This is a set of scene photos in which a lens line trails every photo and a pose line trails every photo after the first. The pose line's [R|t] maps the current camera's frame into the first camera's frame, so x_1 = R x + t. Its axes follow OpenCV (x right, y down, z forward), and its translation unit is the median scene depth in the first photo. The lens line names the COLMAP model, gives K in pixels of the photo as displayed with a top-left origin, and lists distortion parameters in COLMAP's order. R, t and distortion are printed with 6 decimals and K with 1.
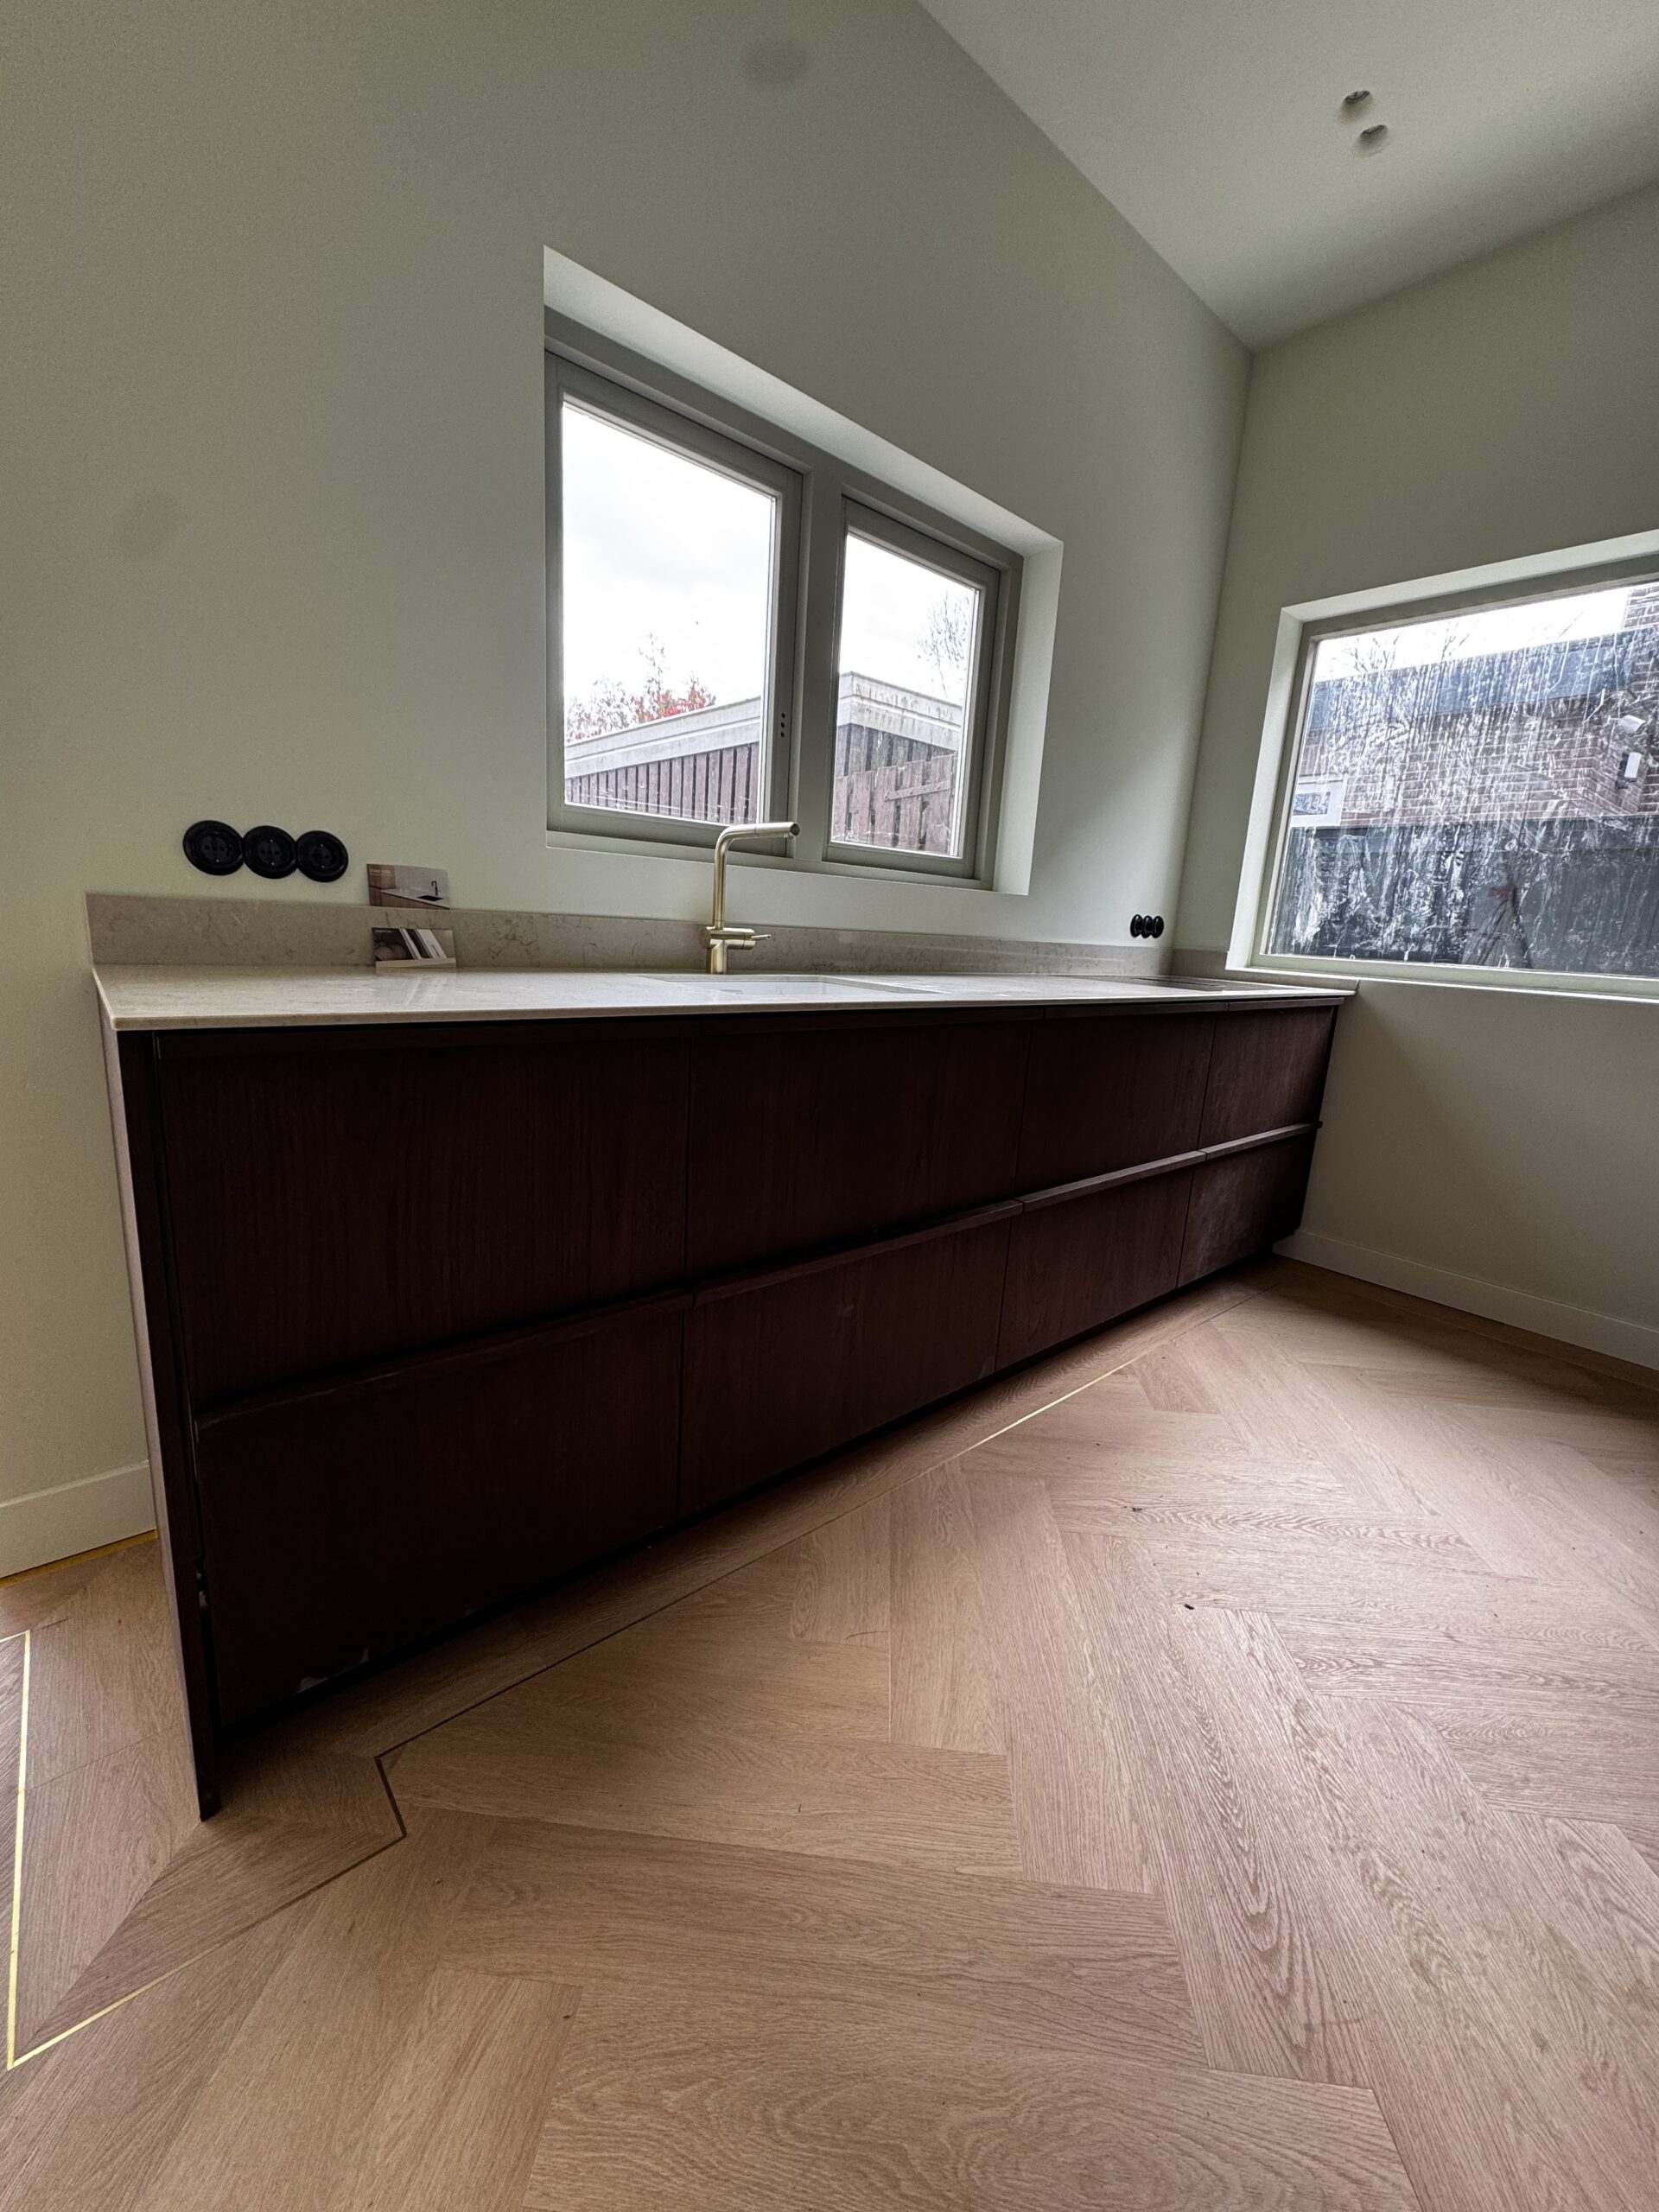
lens RADIAL K [[877.1, 0, 829.5], [0, 877.1, 1106.0], [0, 0, 1]] dist [-0.000781, -0.000357]
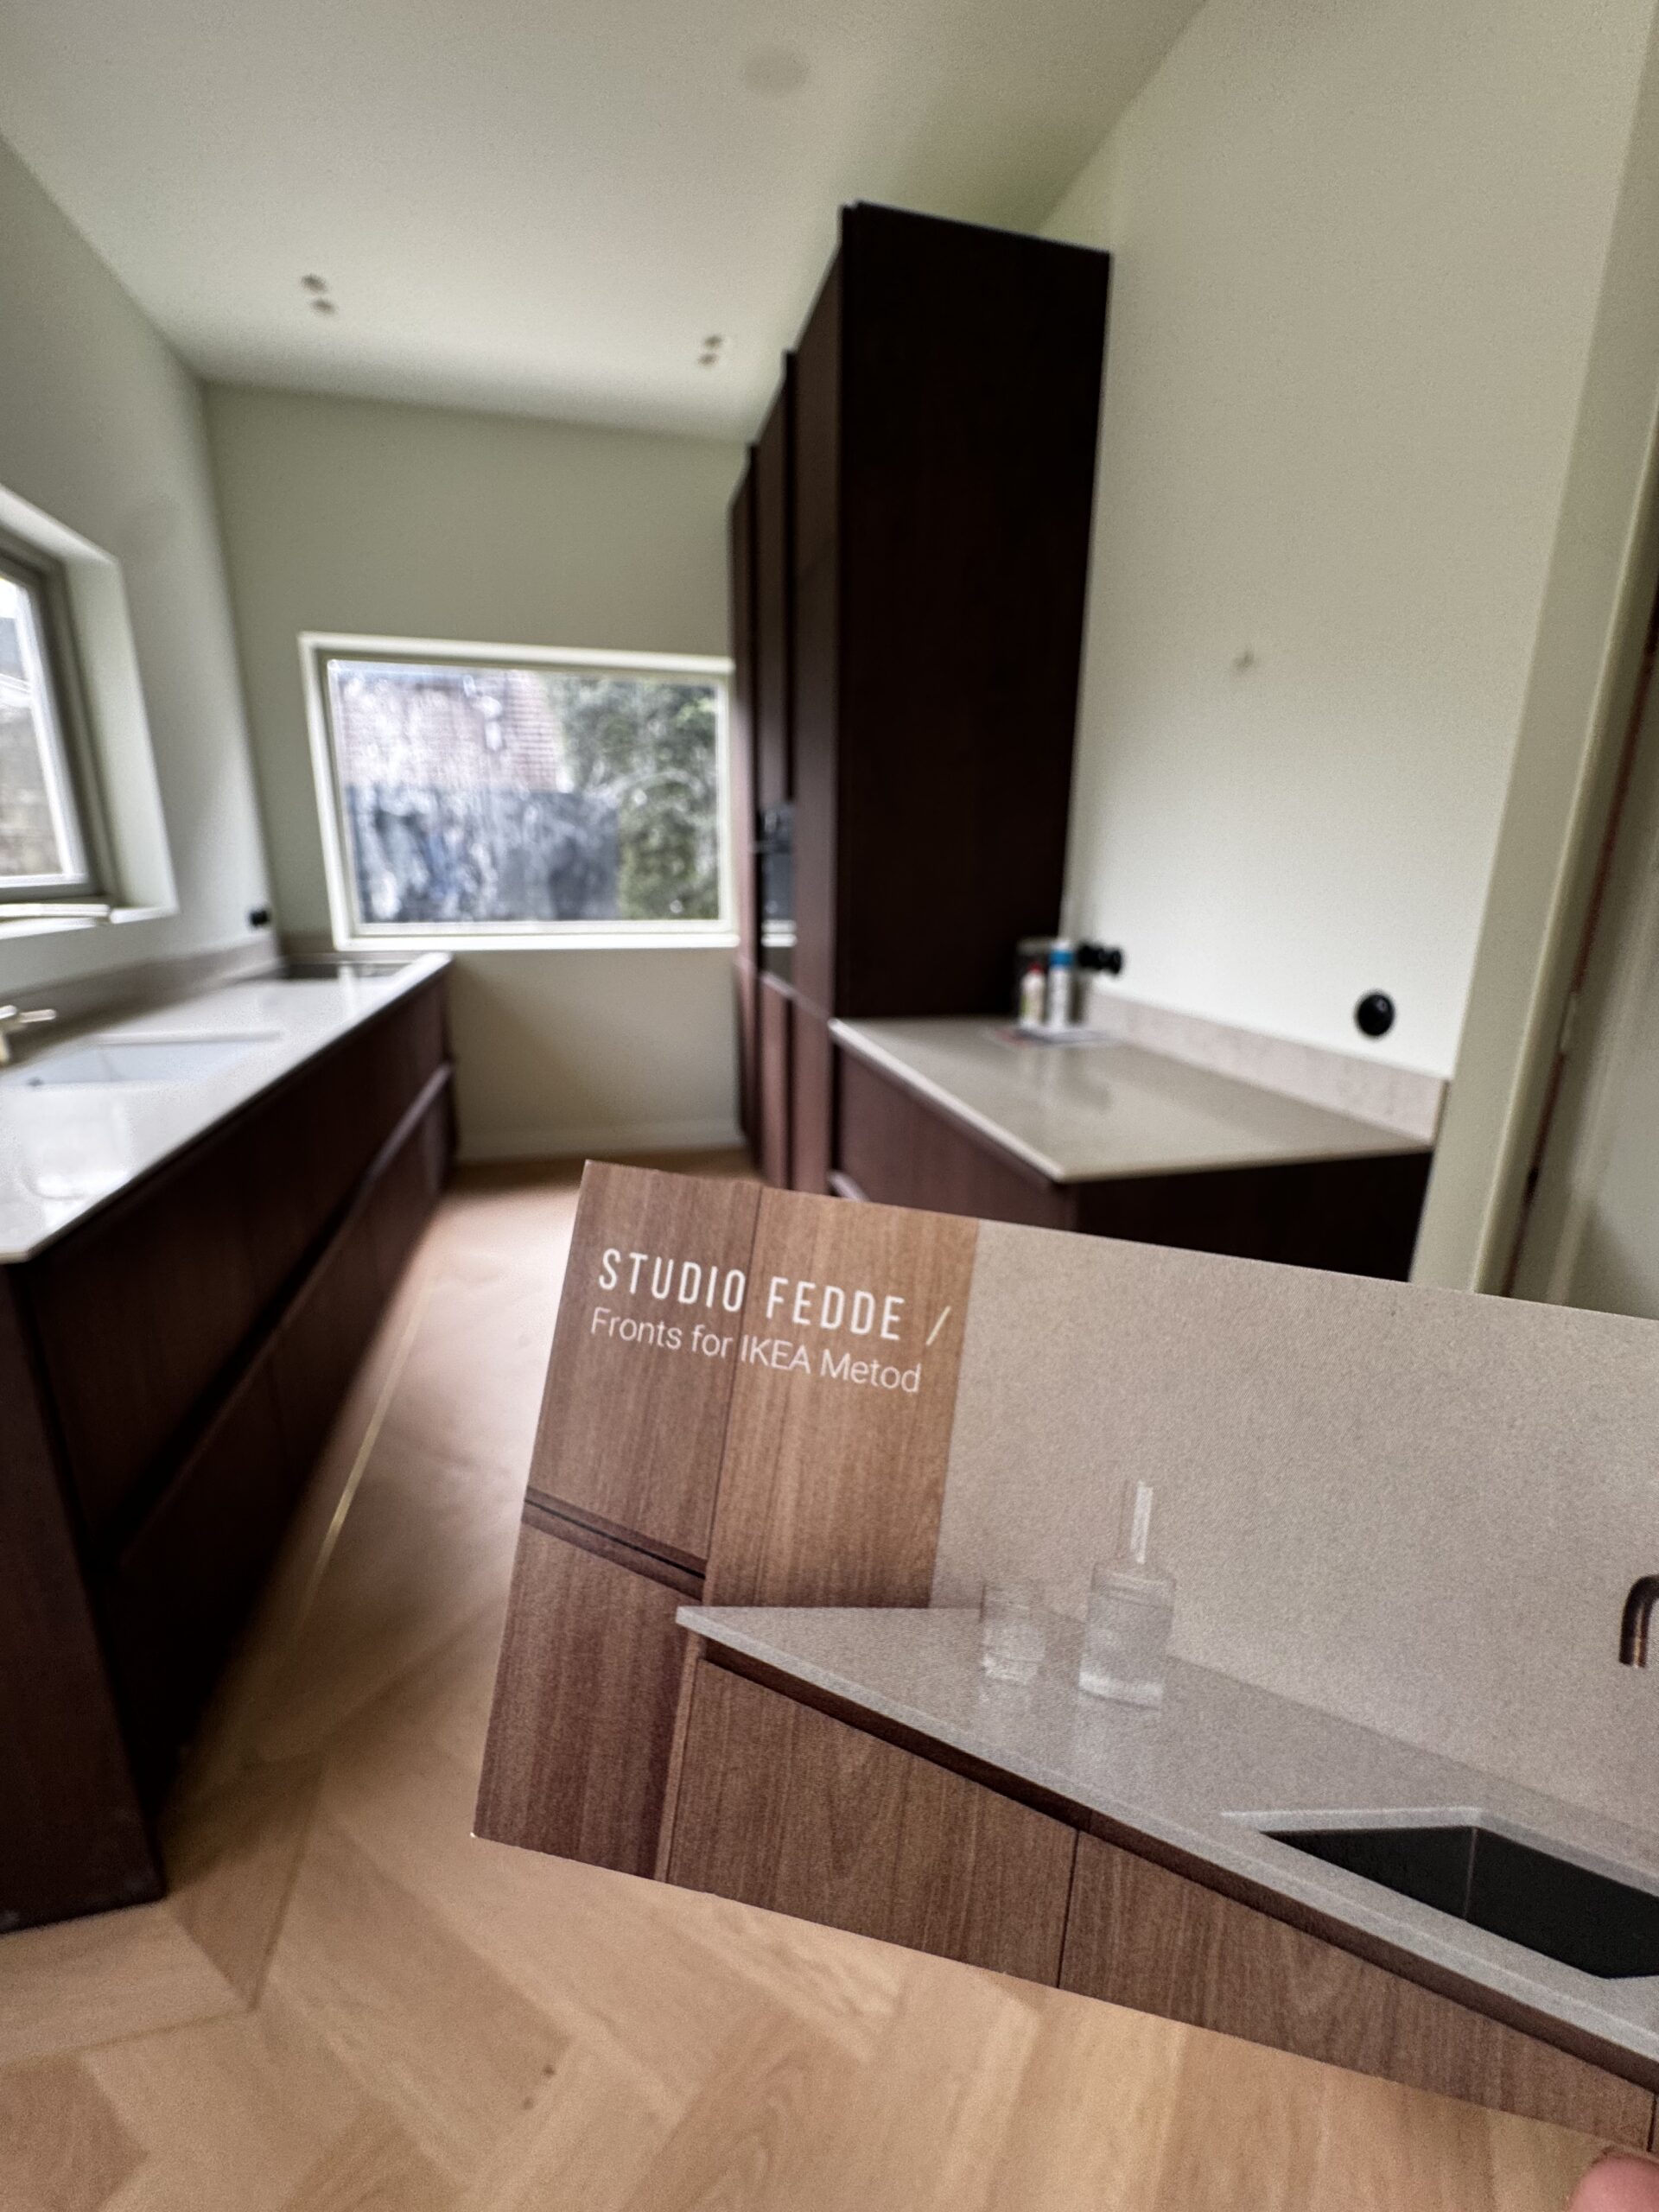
lens RADIAL K [[905.8, 0, 829.5], [0, 905.8, 1106.0], [0, 0, 1]] dist [-0.009925, -0.000060]
pose [[0.450358, -0.284897, 0.846175, -0.378912], [0.202110, 0.955654, 0.214188, -0.093559], [-0.869672, 0.074559, 0.487967, -0.151900]]
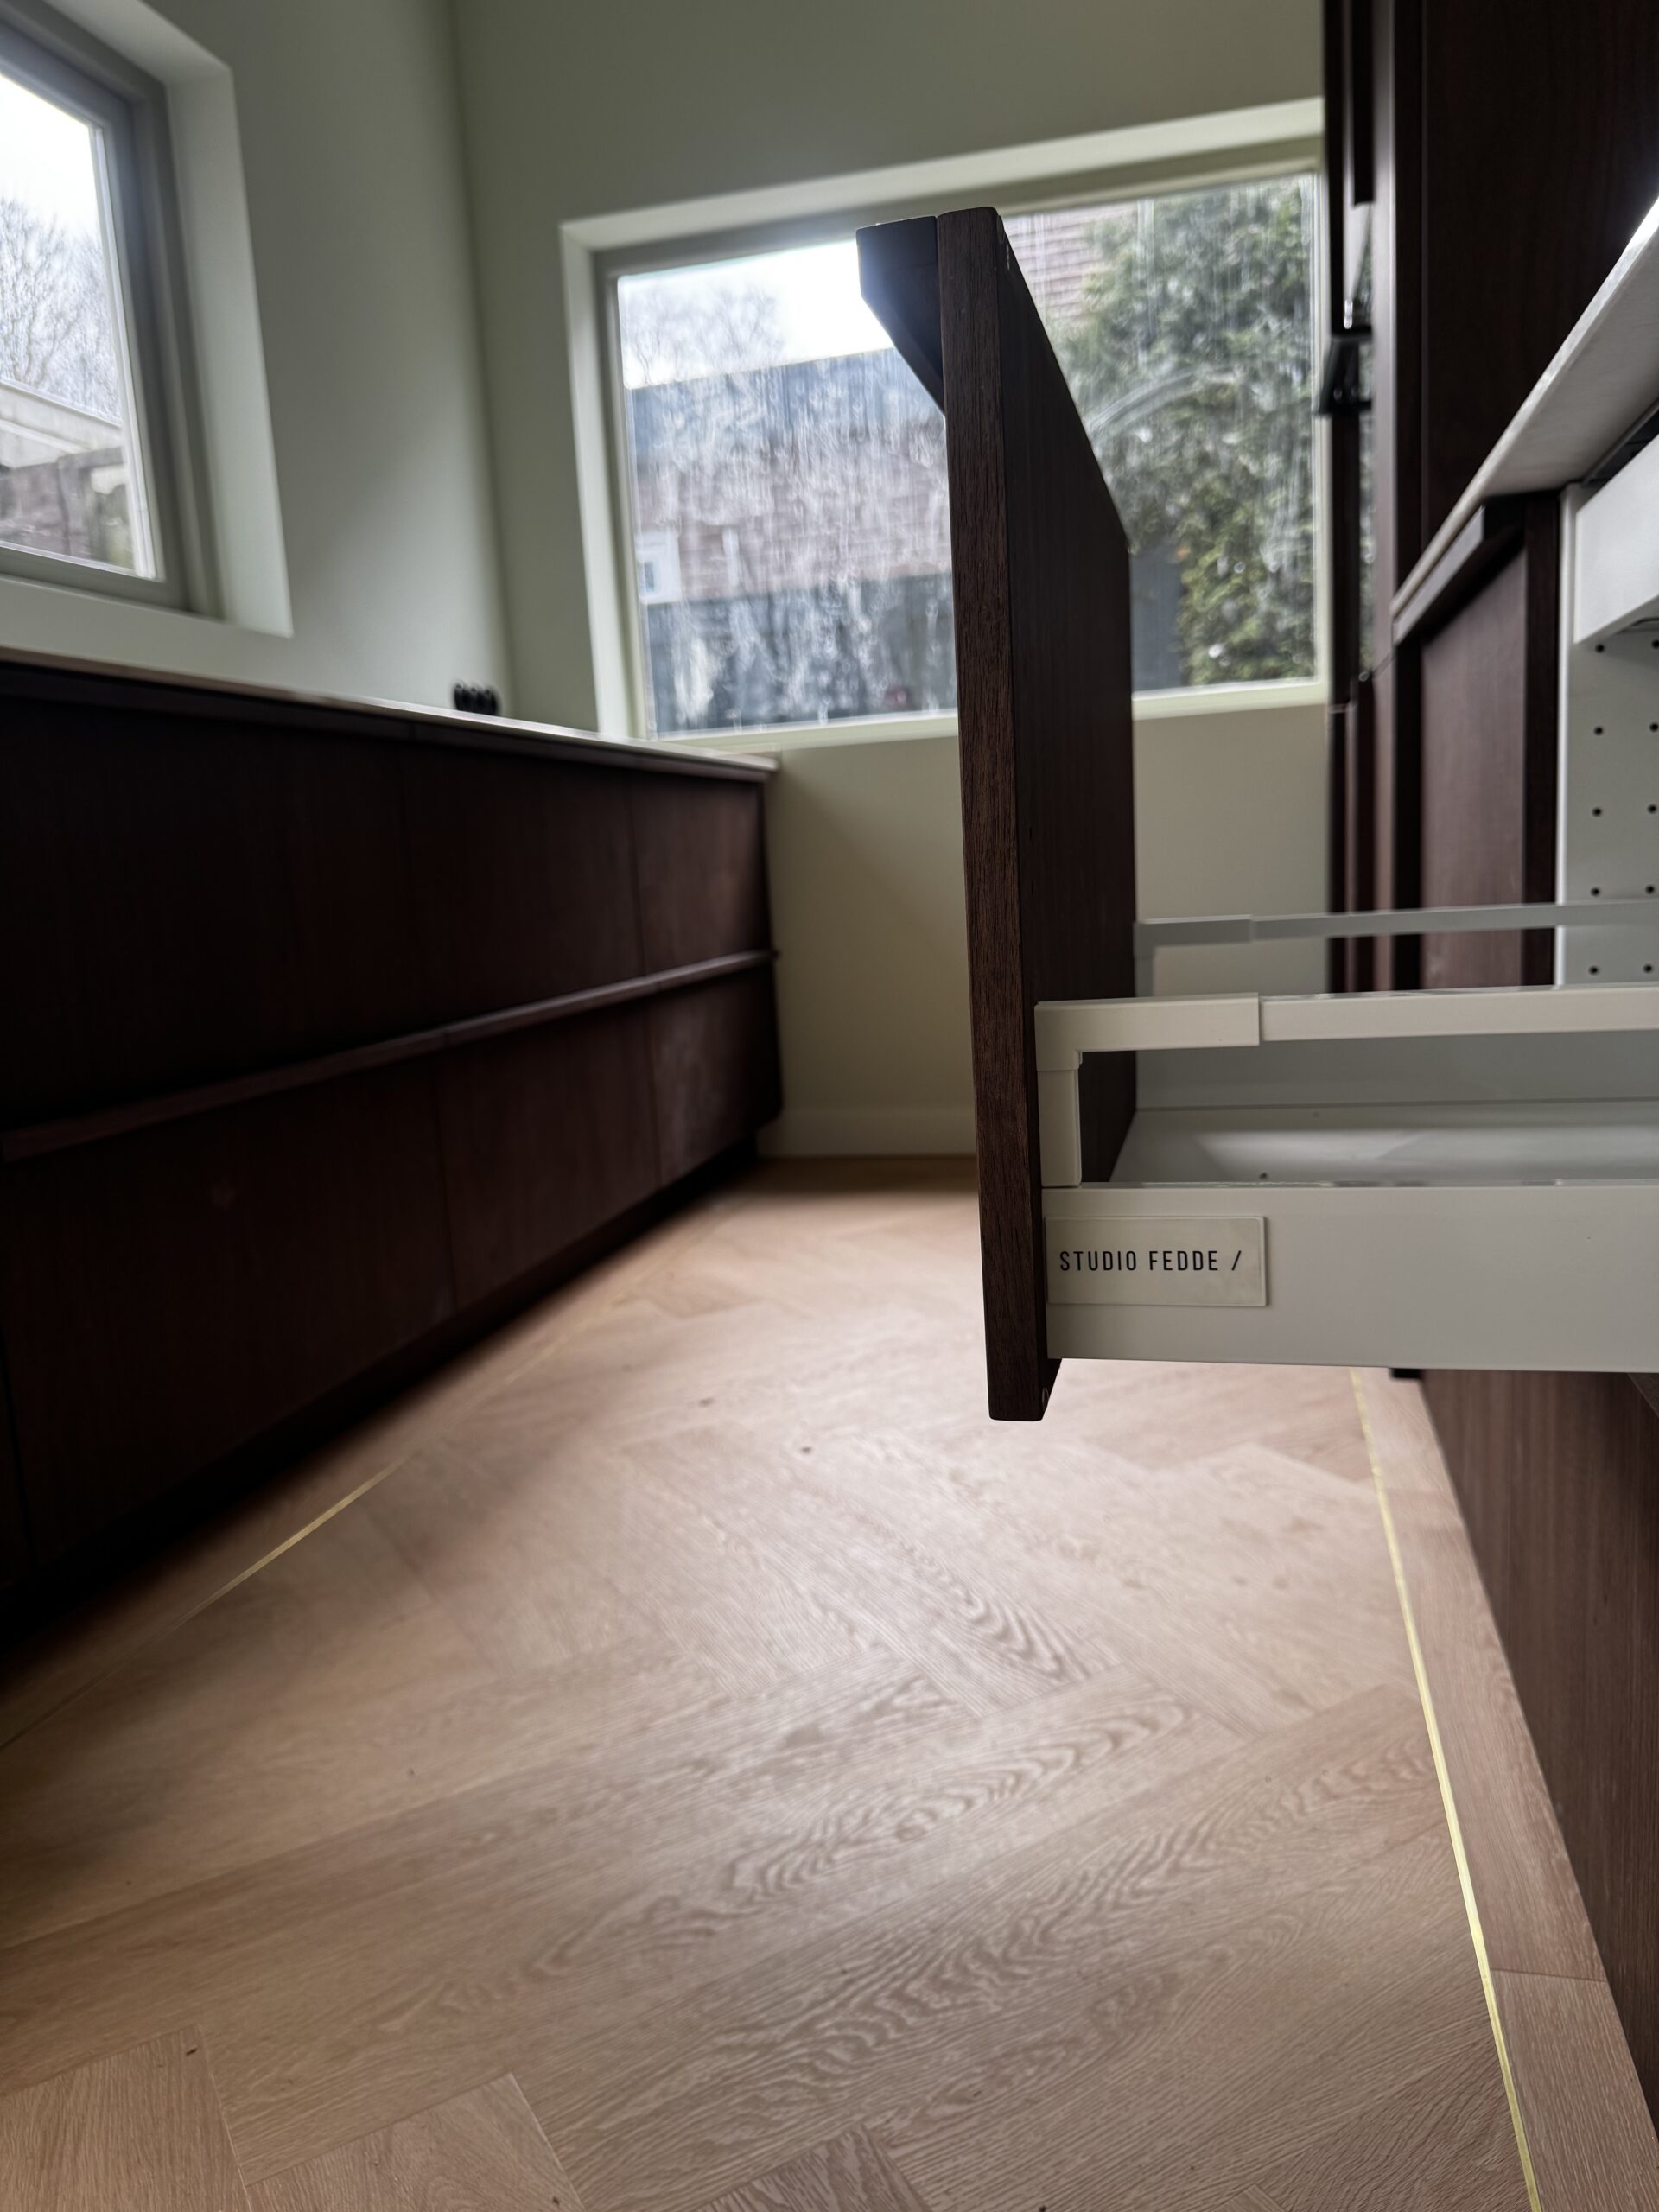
lens RADIAL K [[1580.9, 0, 842.1], [0, 1580.9, 1107.8], [0, 0, 1]] dist [0.103150, -0.180490]
pose [[0.814847, -0.194321, 0.546135, -0.130801], [0.222585, 0.974802, 0.014743, 0.145129], [-0.535238, 0.109548, 0.837567, -0.095384]]
